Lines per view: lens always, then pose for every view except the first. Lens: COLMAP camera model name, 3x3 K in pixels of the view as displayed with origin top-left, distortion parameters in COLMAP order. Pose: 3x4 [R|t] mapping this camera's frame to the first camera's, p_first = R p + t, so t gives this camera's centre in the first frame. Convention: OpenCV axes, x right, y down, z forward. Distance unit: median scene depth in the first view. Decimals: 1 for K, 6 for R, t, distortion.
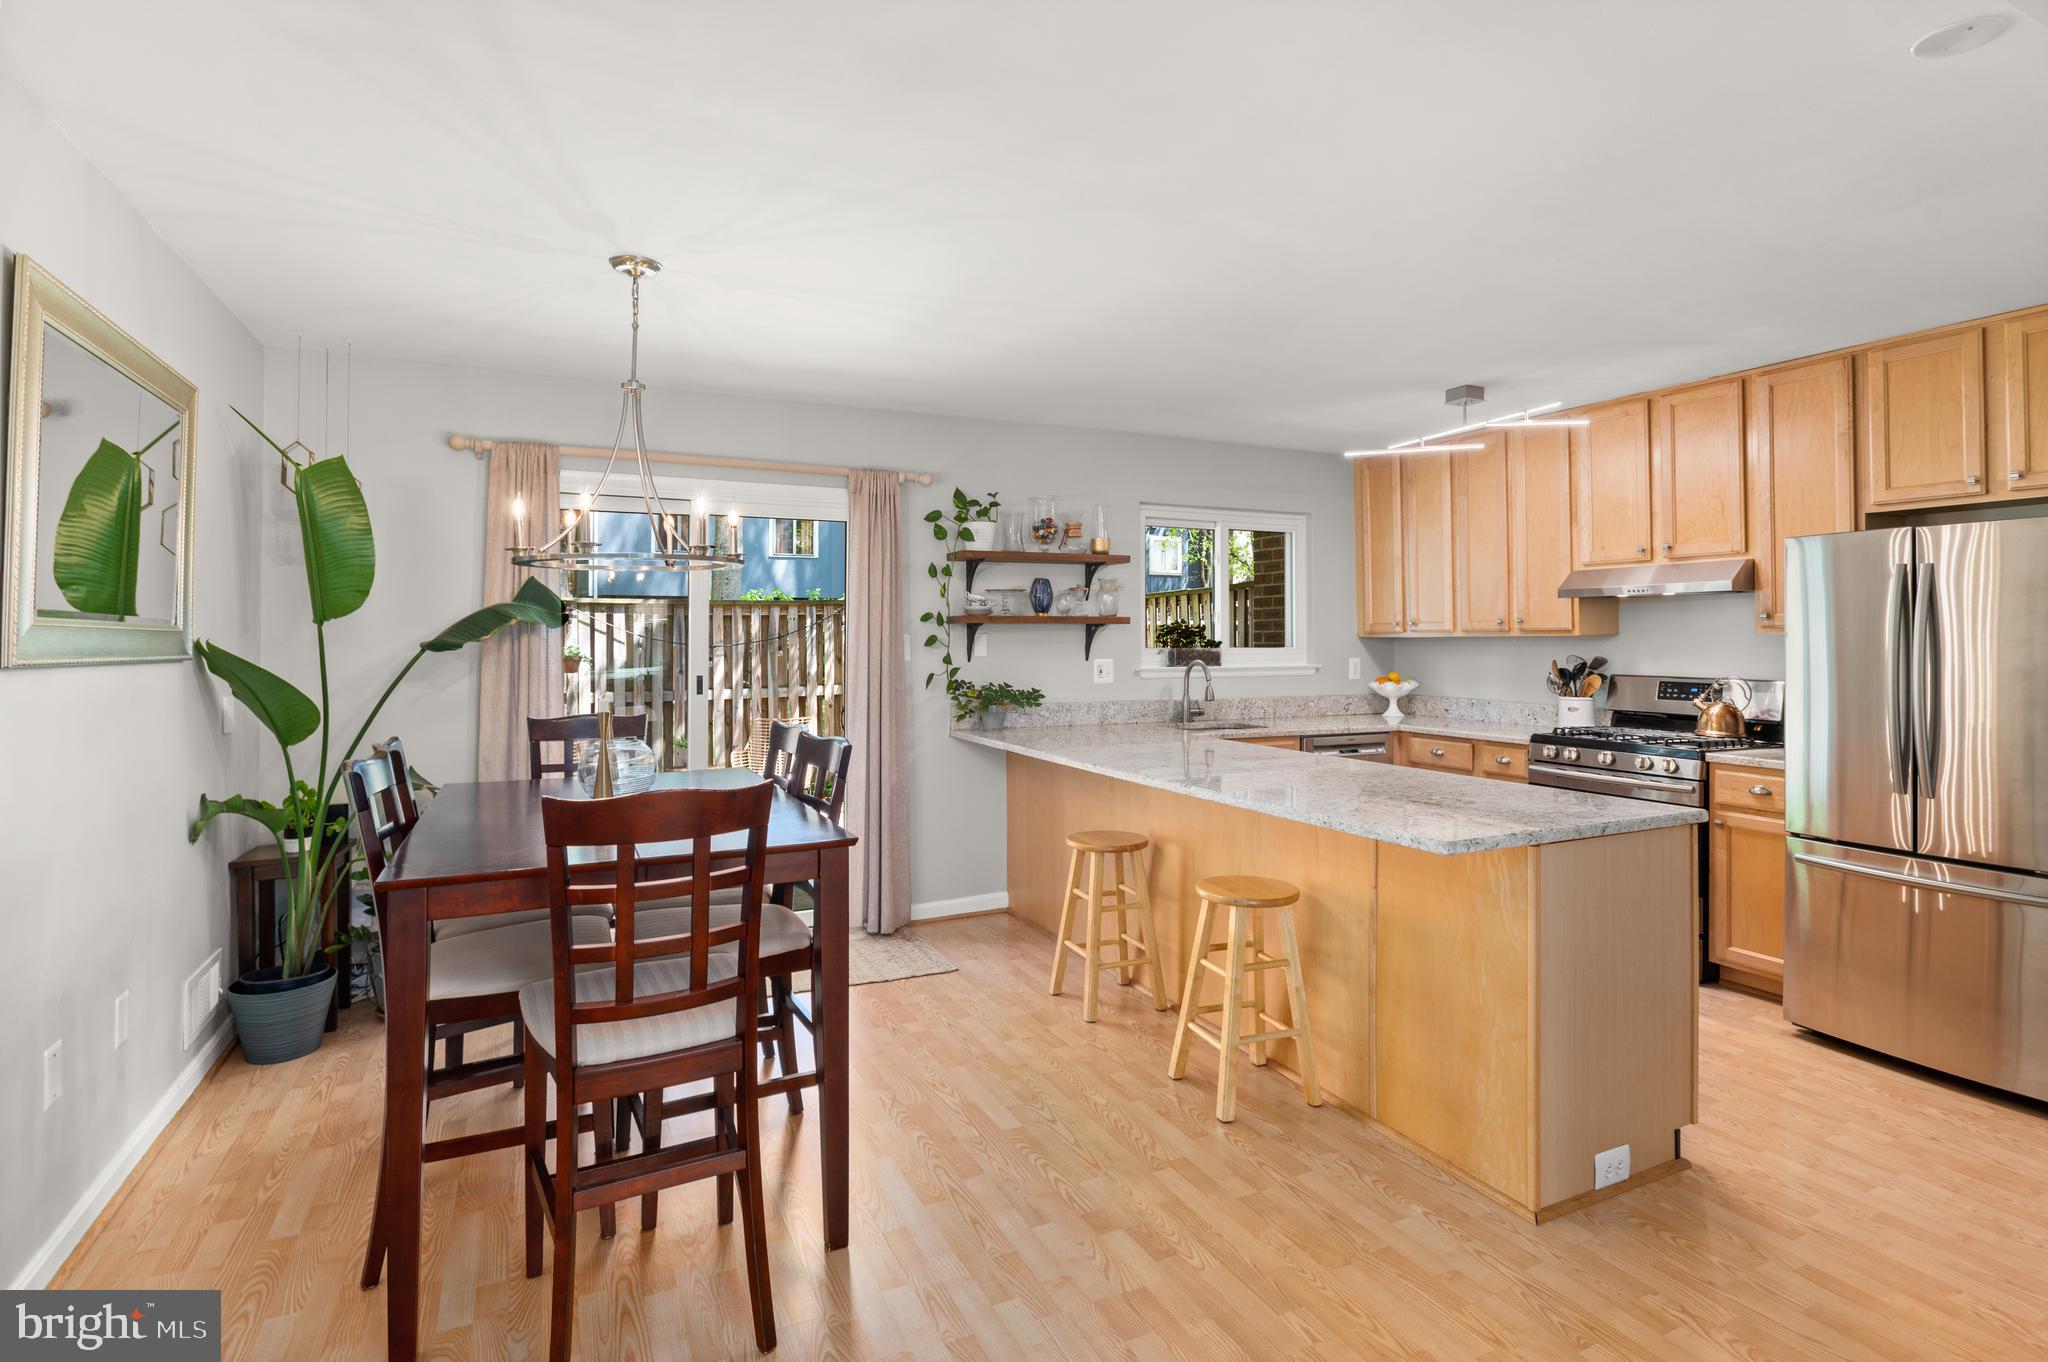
lens RADIAL K [[1007.0, 0, 1027.8], [0, 1007.0, 633.1], [0, 0, 1]] dist [-0.001150, -0.000170]
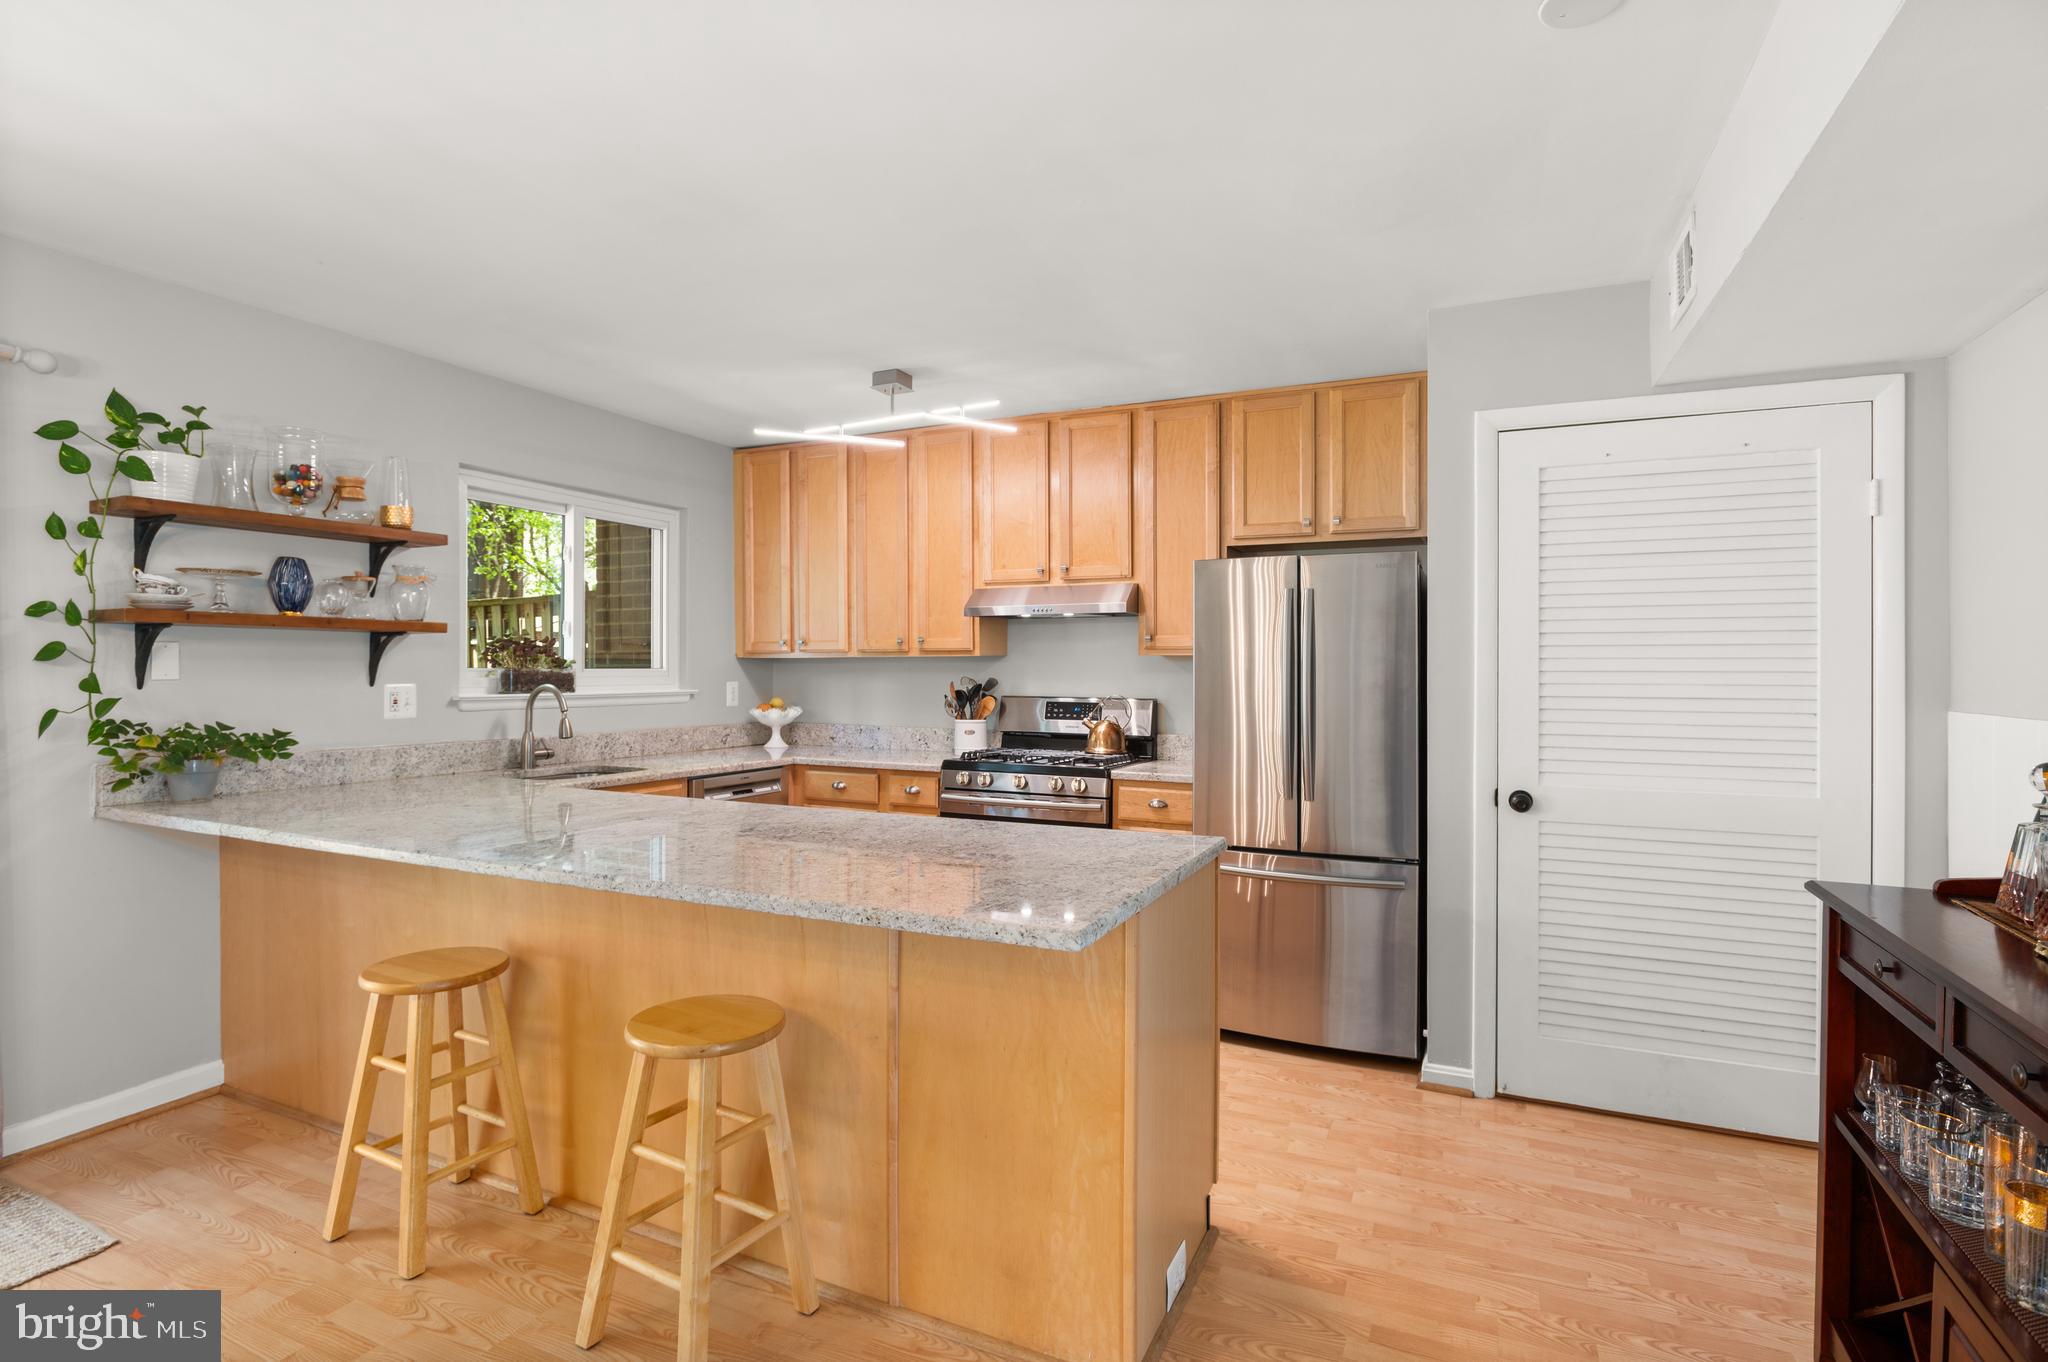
lens RADIAL K [[981.5, 0, 1026.2], [0, 981.5, 670.3], [0, 0, 1]] dist [-0.013071, 0.000547]
pose [[0.772504, 0.003420, 0.635001, -0.018831], [-0.007705, 0.999962, 0.003988, 0.011831], [-0.634964, -0.007974, 0.772501, 0.236516]]
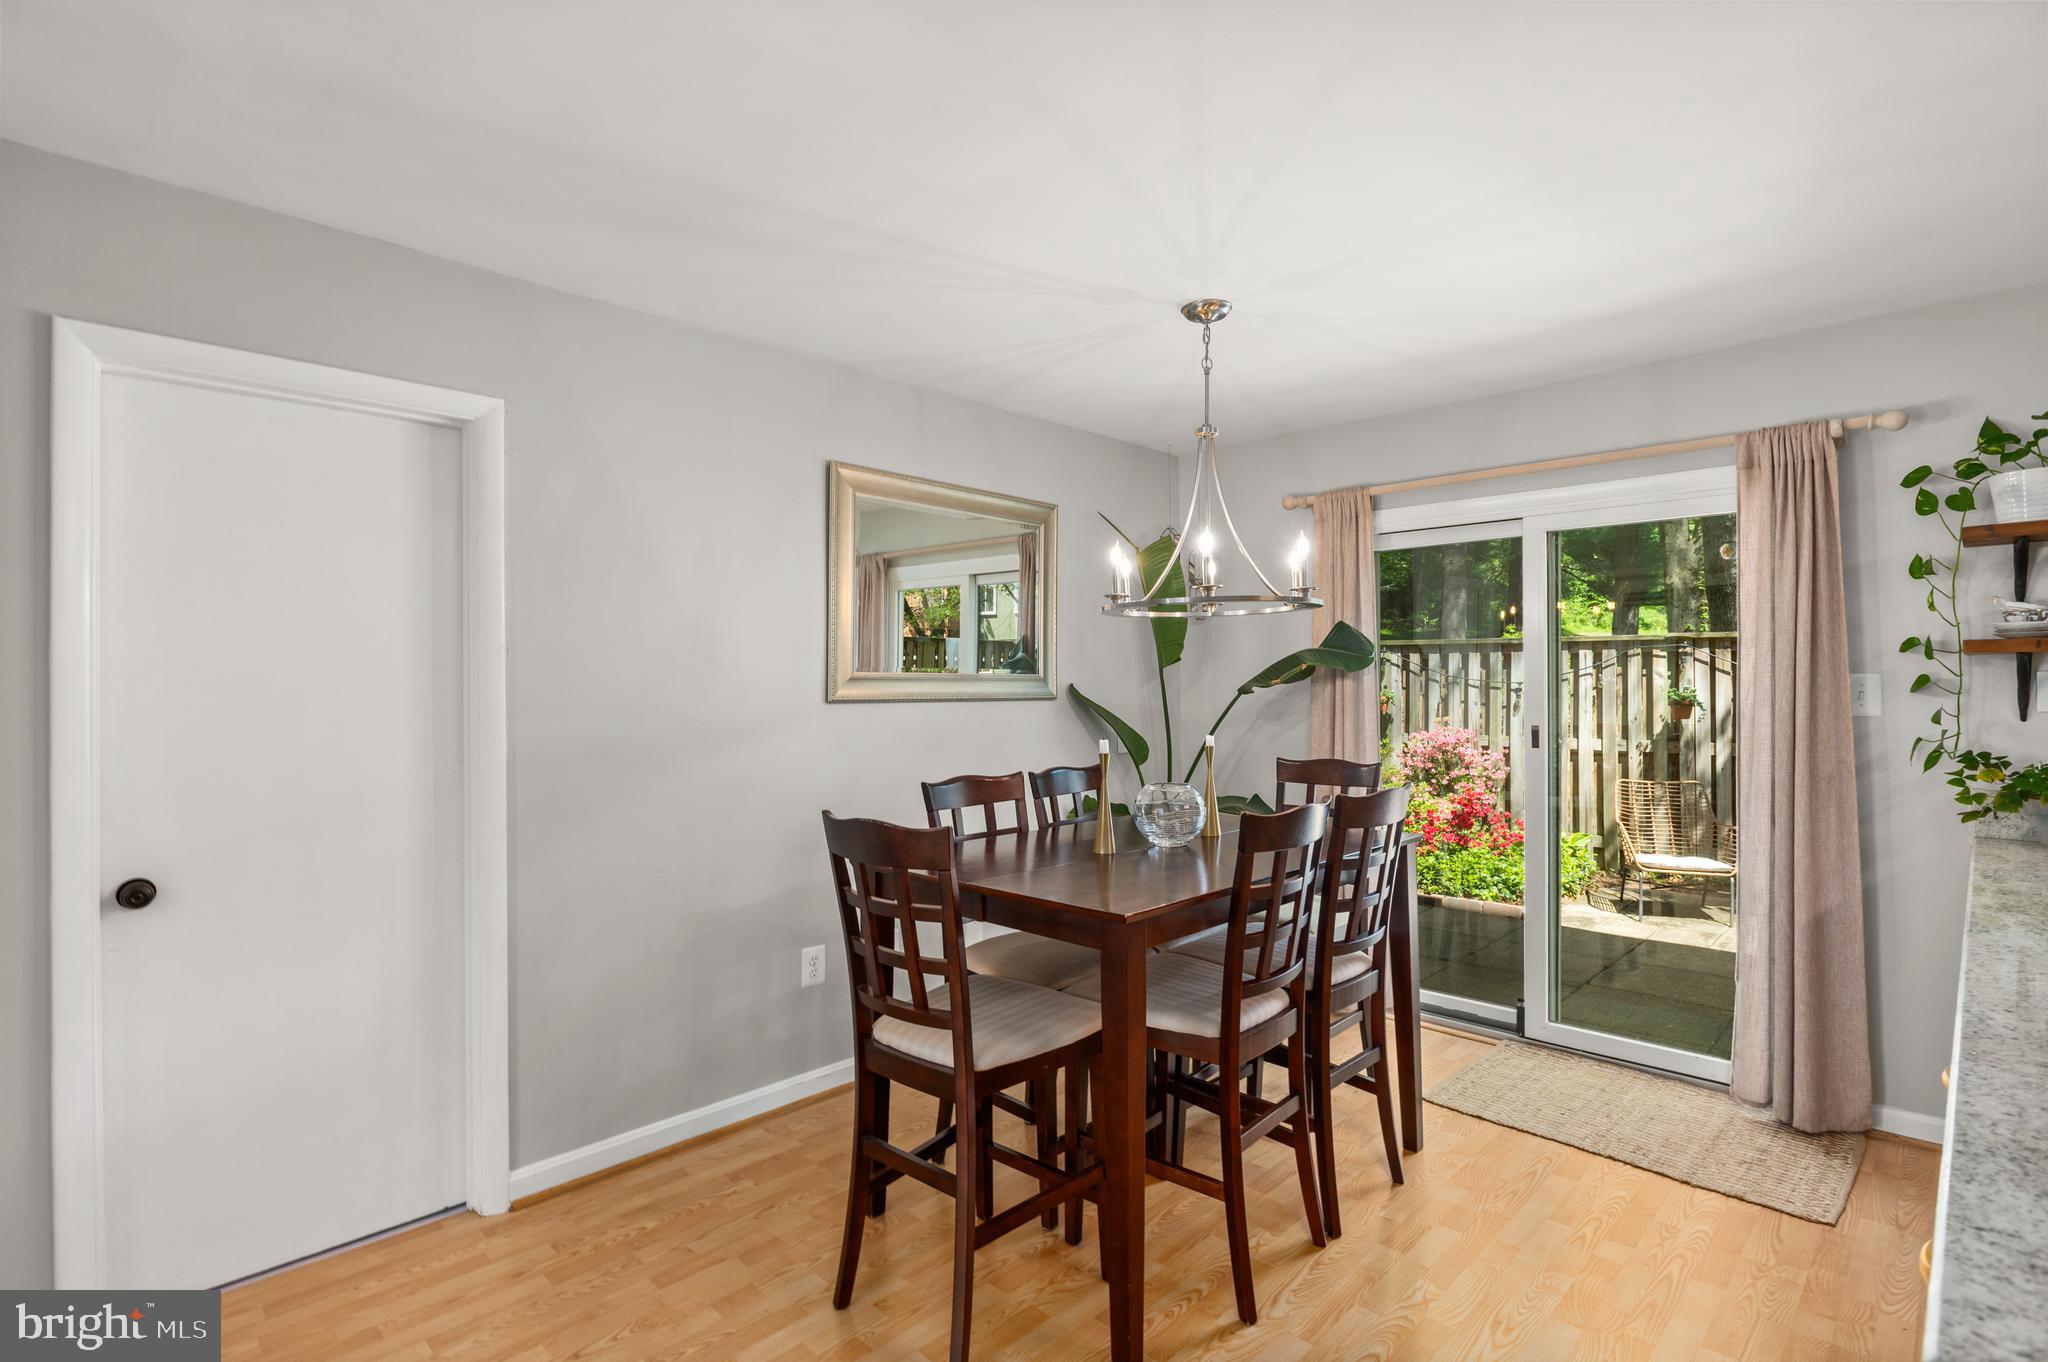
lens RADIAL K [[989.7, 0, 1027.2], [0, 989.7, 683.9], [0, 0, 1]] dist [-0.001483, -0.000526]
pose [[0.340270, 0.000115, -0.940328, 0.280062], [0.009472, 0.999949, 0.003550, 0.000697], [0.940280, -0.010115, 0.340251, 0.295098]]
